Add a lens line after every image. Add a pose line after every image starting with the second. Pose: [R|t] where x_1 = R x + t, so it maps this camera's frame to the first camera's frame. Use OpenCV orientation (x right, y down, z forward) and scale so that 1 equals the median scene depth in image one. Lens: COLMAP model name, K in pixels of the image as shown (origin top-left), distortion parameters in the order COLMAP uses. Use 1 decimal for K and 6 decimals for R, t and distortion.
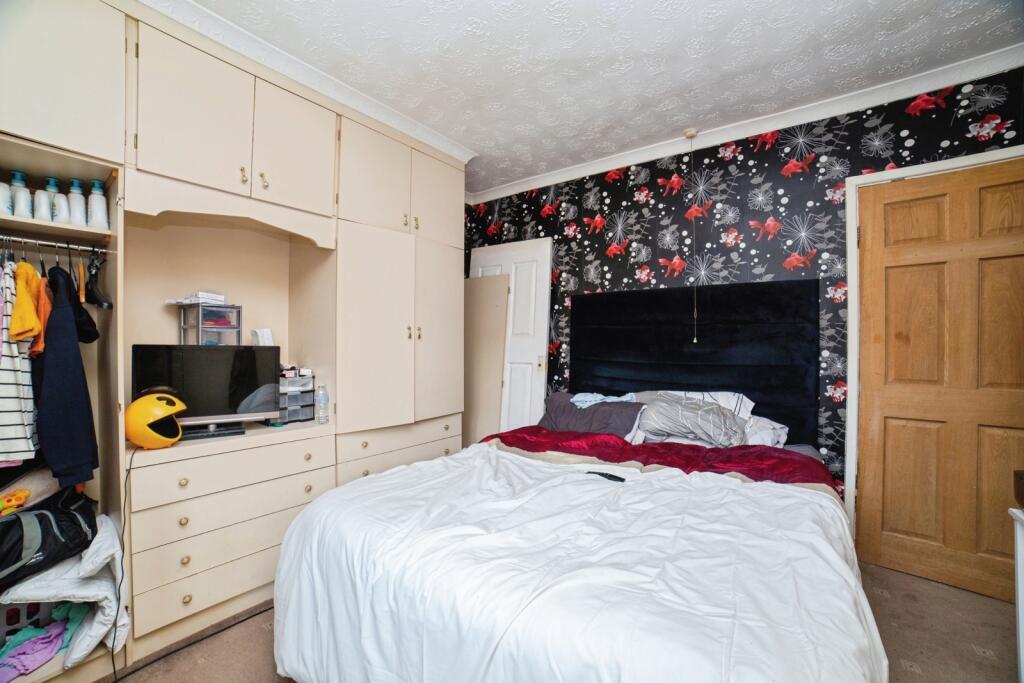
lens RADIAL K [[455.6, 0, 512.4], [0, 455.6, 350.8], [0, 0, 1]] dist [0.005847, 0.005654]
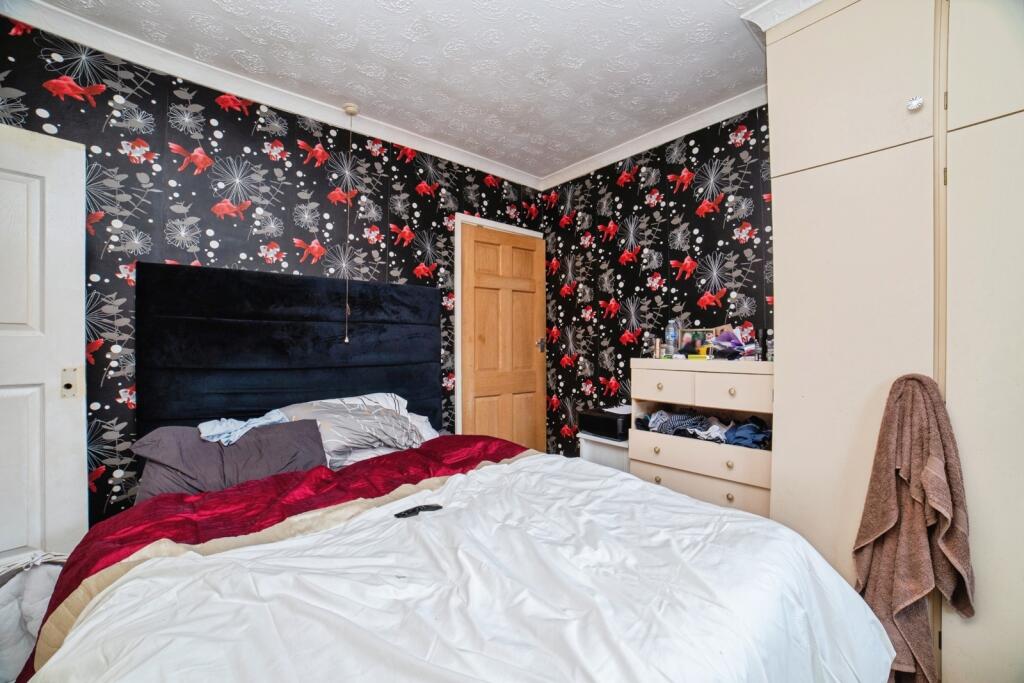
lens RADIAL K [[455.6, 0, 511.1], [0, 455.6, 338.0], [0, 0, 1]] dist [0.005847, 0.005654]
pose [[0.237946, 0.007782, 0.971247, -0.390836], [0.018317, 0.999754, -0.012498, -0.009351], [-0.971106, 0.020764, 0.237745, 0.472757]]
